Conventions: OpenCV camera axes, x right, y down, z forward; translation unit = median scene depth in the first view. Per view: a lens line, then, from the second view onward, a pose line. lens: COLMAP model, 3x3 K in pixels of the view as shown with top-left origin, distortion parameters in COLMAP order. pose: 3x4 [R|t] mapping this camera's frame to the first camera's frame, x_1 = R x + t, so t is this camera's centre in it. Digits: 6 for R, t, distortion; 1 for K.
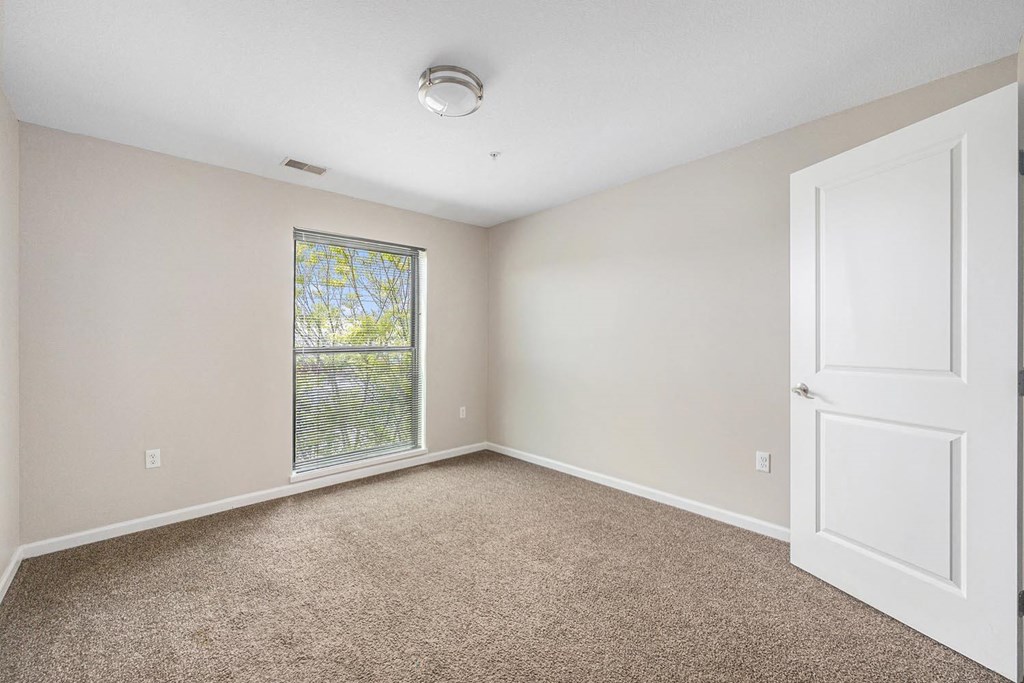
lens RADIAL K [[411.0, 0, 508.7], [0, 411.0, 344.6], [0, 0, 1]] dist [-0.003313, -0.000541]
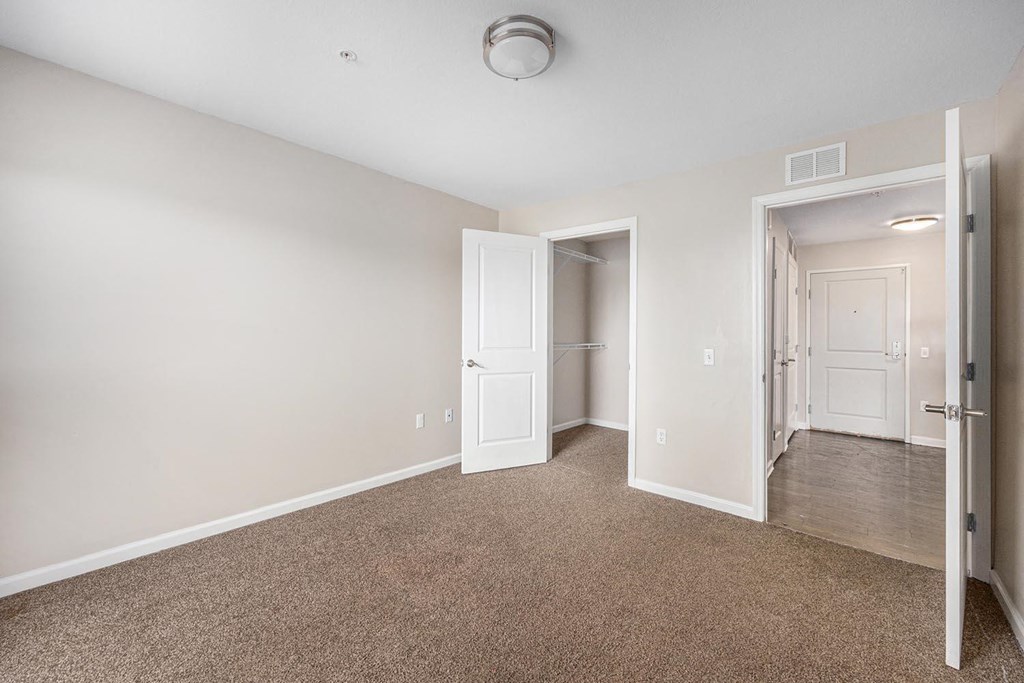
lens RADIAL K [[411.0, 0, 508.5], [0, 411.0, 333.0], [0, 0, 1]] dist [-0.003313, -0.000541]
pose [[-0.108950, -0.001492, 0.994046, -0.927792], [0.000641, 0.999999, 0.001571, -0.014384], [-0.994047, 0.000808, -0.108949, 1.020200]]
